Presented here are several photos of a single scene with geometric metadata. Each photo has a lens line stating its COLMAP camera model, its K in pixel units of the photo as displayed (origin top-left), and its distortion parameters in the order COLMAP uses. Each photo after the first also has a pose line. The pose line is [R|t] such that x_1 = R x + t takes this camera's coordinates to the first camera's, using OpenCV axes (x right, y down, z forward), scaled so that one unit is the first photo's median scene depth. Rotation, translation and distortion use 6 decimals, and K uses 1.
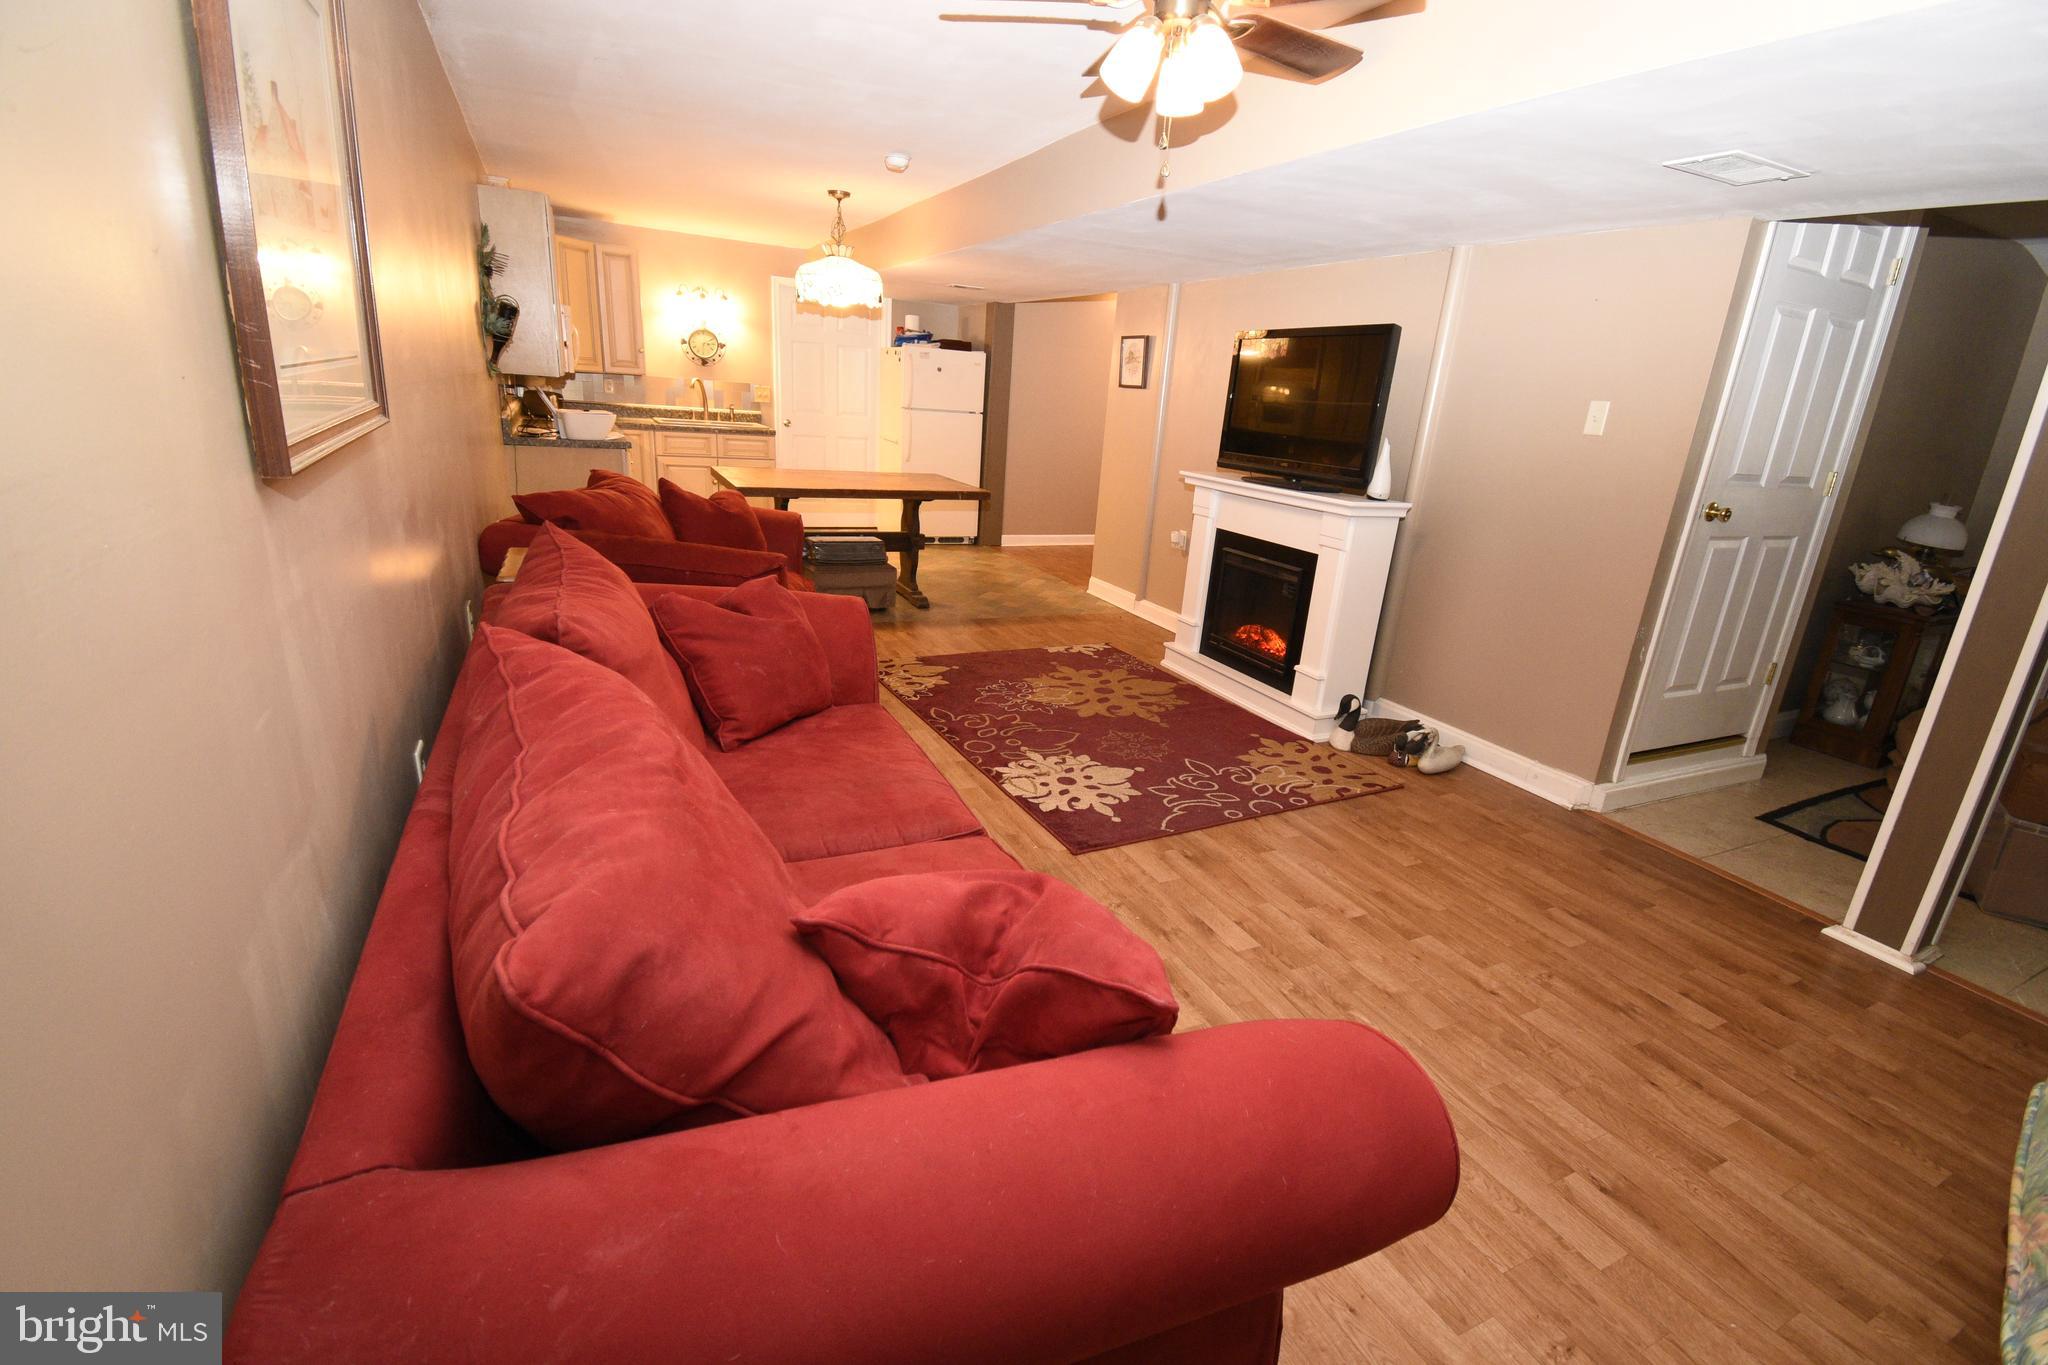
lens RADIAL K [[910.3, 0, 1032.8], [0, 910.3, 683.7], [0, 0, 1]] dist [0.012010, -0.018339]
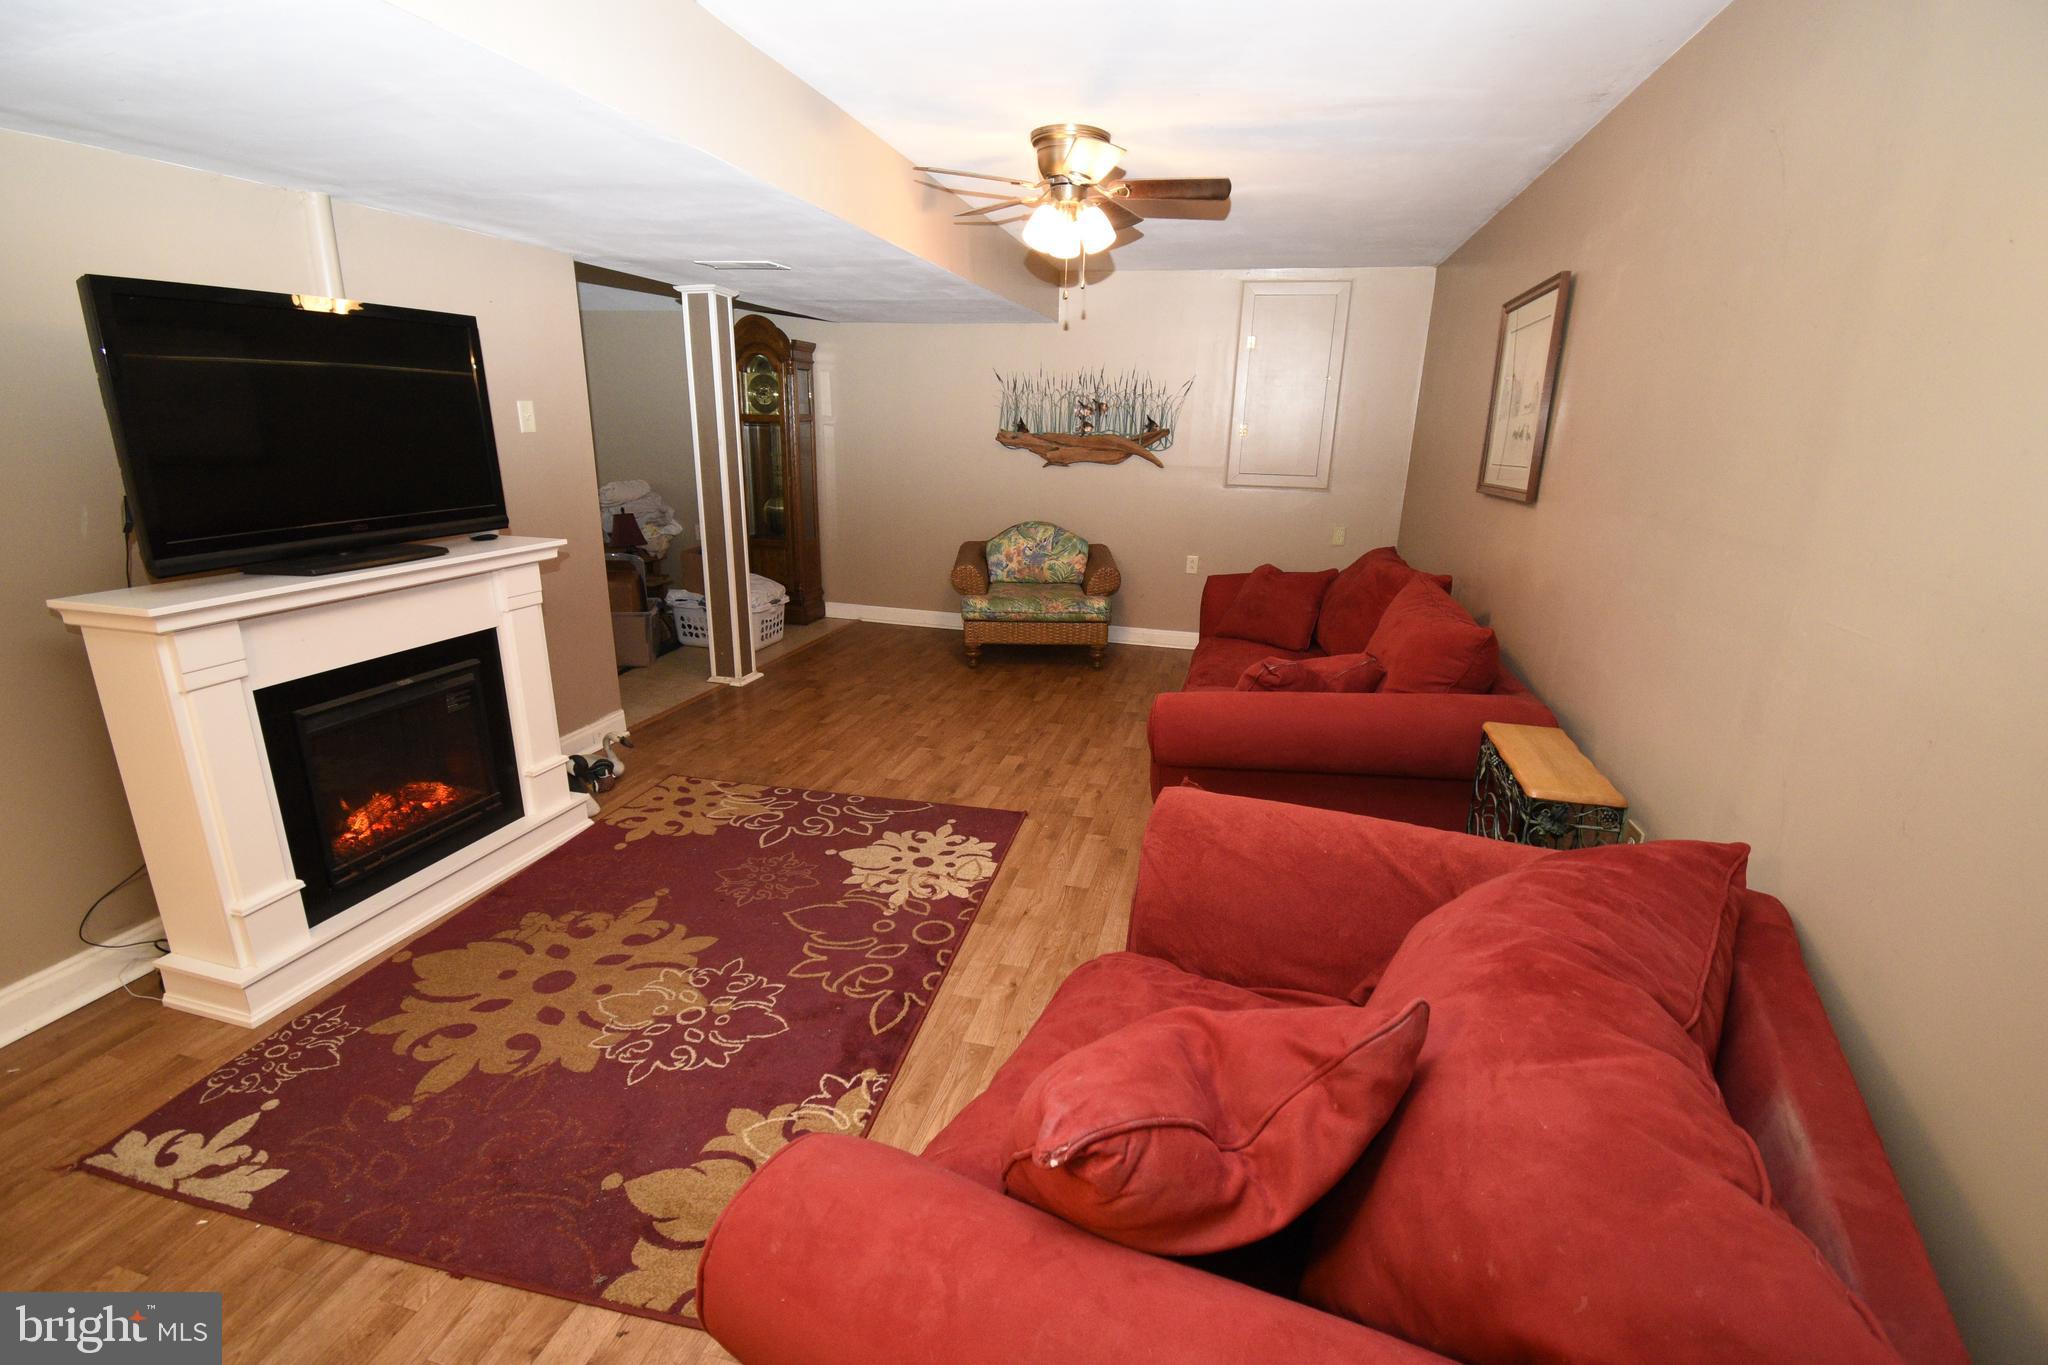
lens RADIAL K [[910.3, 0, 1026.8], [0, 910.3, 686.7], [0, 0, 1]] dist [0.012010, -0.018339]
pose [[-0.761753, -0.267997, 0.589839, -0.472014], [0.119857, 0.836420, 0.534823, -0.457471], [-0.636684, 0.478099, -0.605025, 1.234835]]
